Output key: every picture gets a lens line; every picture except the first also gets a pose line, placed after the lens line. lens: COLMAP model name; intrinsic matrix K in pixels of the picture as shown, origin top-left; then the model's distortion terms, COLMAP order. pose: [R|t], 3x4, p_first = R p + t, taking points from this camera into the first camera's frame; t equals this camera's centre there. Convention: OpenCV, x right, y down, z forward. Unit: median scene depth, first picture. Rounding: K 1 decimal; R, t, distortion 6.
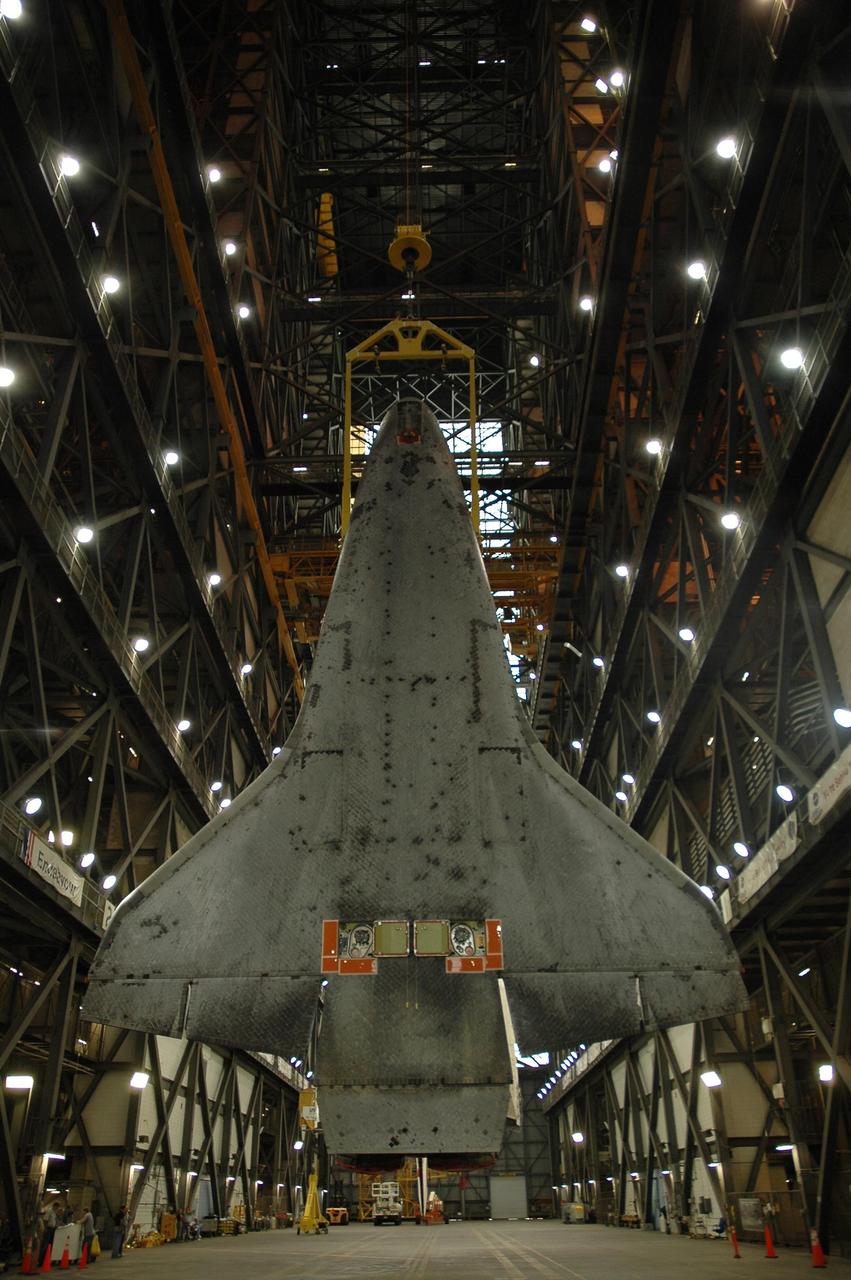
lens RADIAL K [[989.3, 0, 426.2], [0, 989.3, 644.7], [0, 0, 1]] dist [-0.164654, 0.155430]
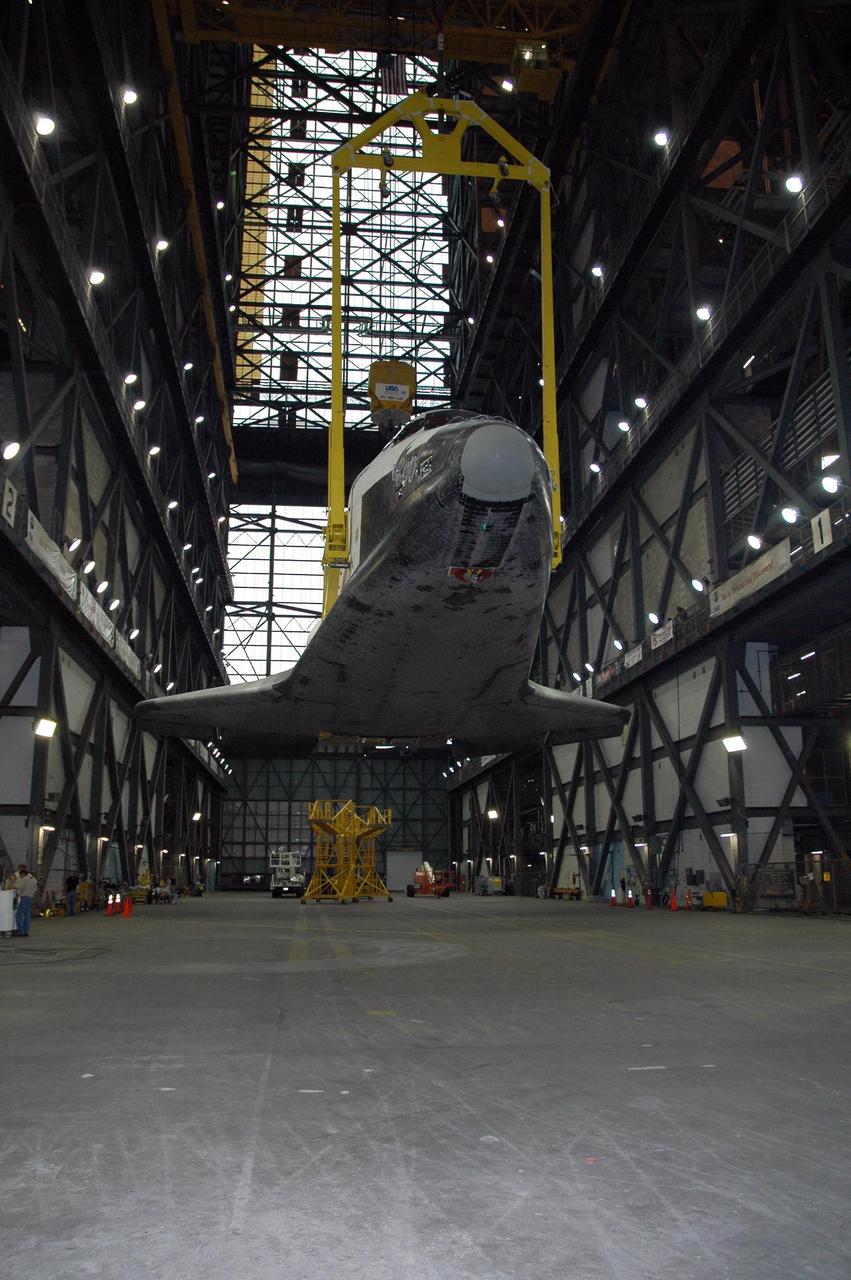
lens RADIAL K [[1017.3, 0, 425.5], [0, 1017.3, 640.0], [0, 0, 1]] dist [-0.163713, 0.151041]
pose [[0.990826, 0.036916, 0.130004, -0.081152], [-0.073631, 0.954115, 0.290248, 0.101662], [-0.113324, -0.297158, 0.948080, 0.166005]]
